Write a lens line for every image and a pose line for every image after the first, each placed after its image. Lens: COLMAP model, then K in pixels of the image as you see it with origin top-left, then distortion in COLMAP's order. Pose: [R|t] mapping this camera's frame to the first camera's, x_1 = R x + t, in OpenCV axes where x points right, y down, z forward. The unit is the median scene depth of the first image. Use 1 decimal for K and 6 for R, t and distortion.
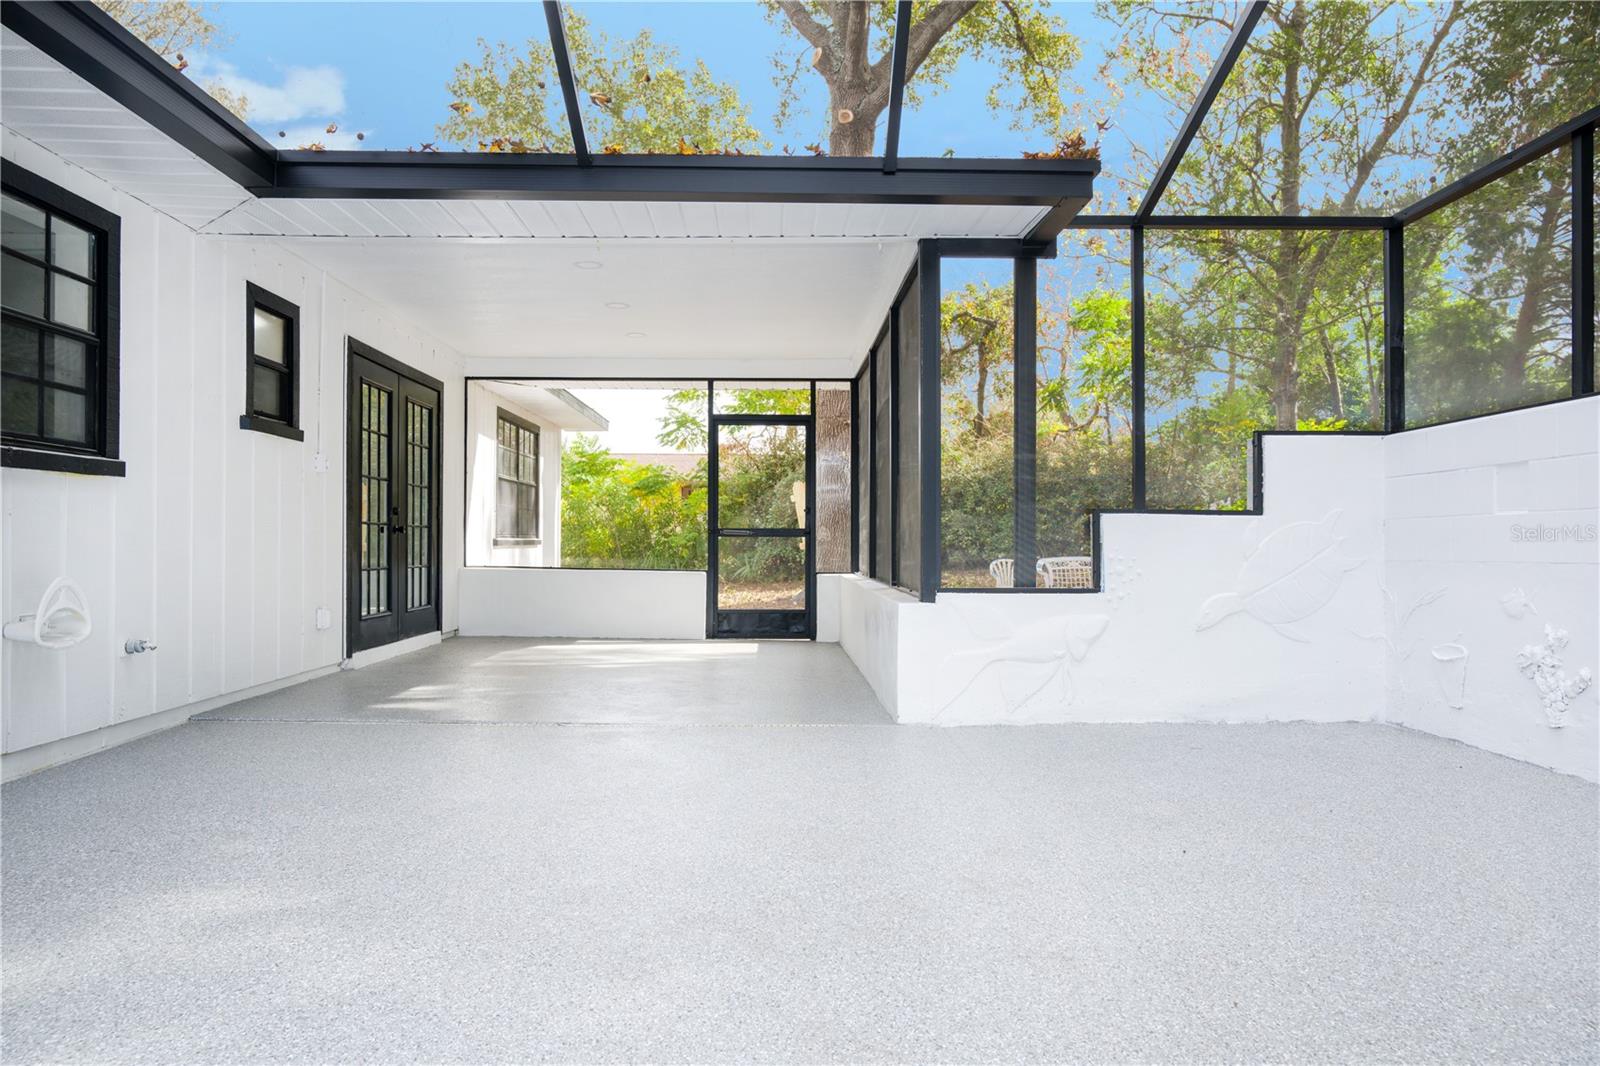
lens RADIAL K [[1050.4, 0, 801.1], [0, 1050.4, 540.3], [0, 0, 1]] dist [-0.020306, 0.010684]
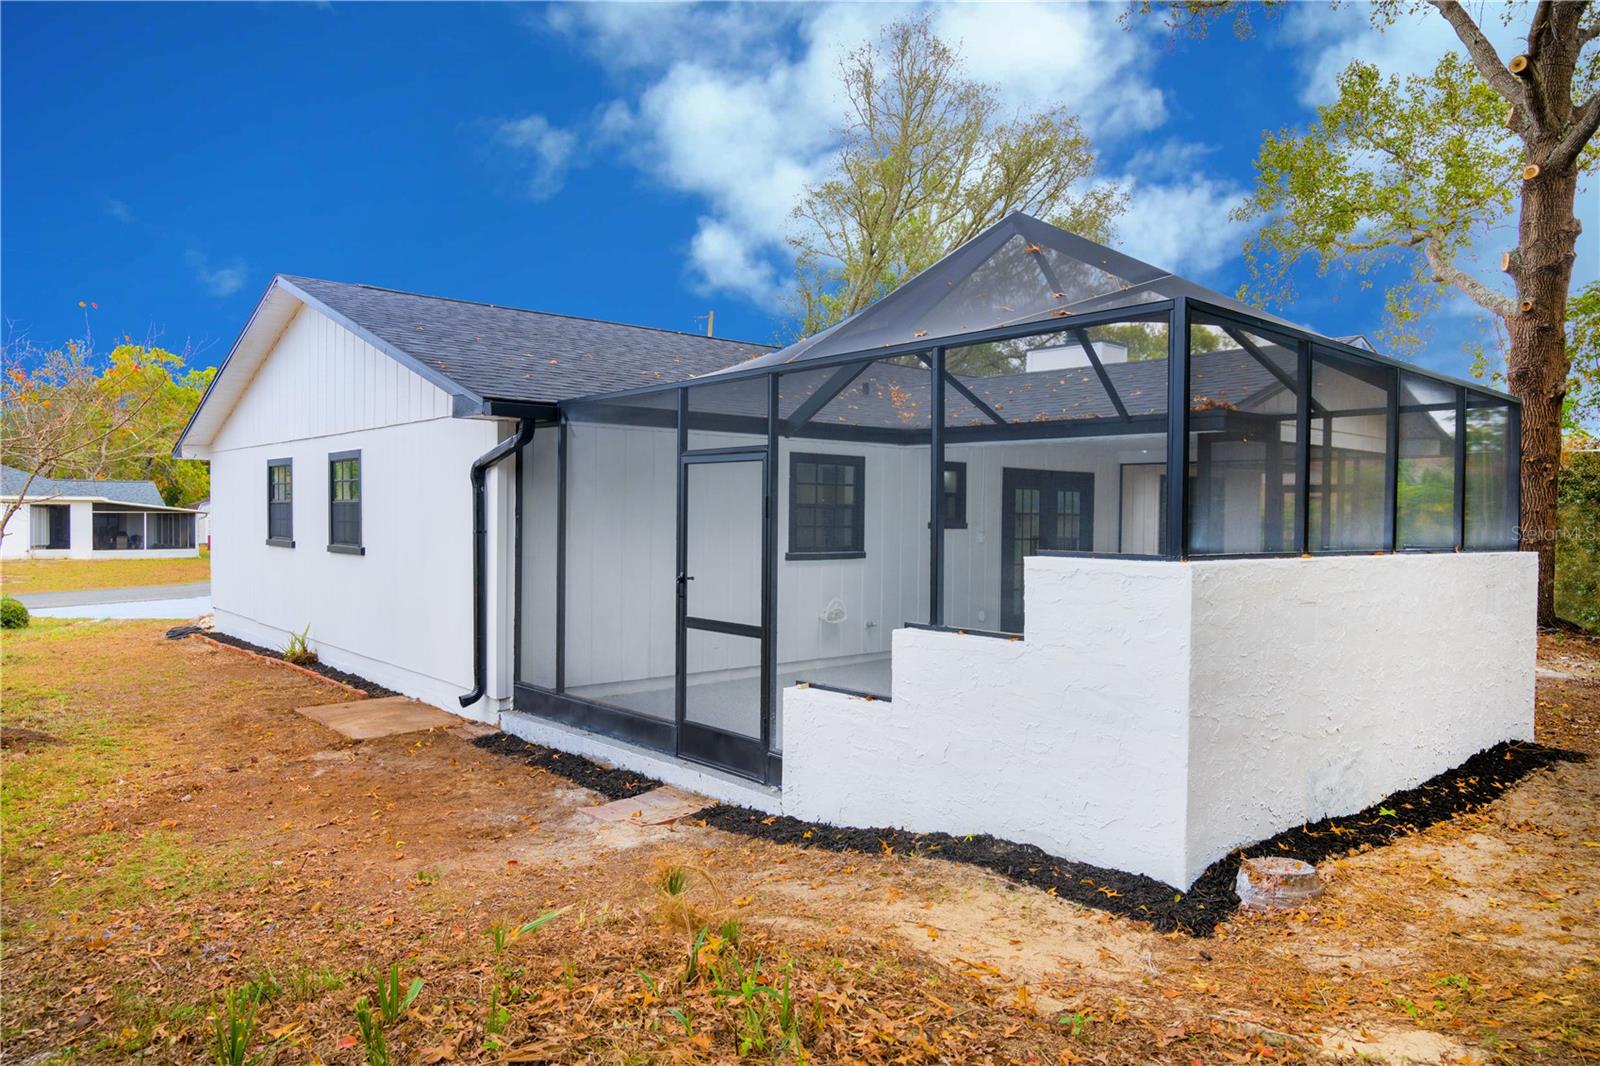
lens RADIAL K [[1050.4, 0, 800.5], [0, 1050.4, 529.8], [0, 0, 1]] dist [-0.020306, 0.010684]
pose [[0.647479, 0.014895, -0.761938, 1.257037], [-0.008549, 0.999888, 0.012282, -0.167251], [0.762035, -0.001439, 0.647534, -0.829838]]
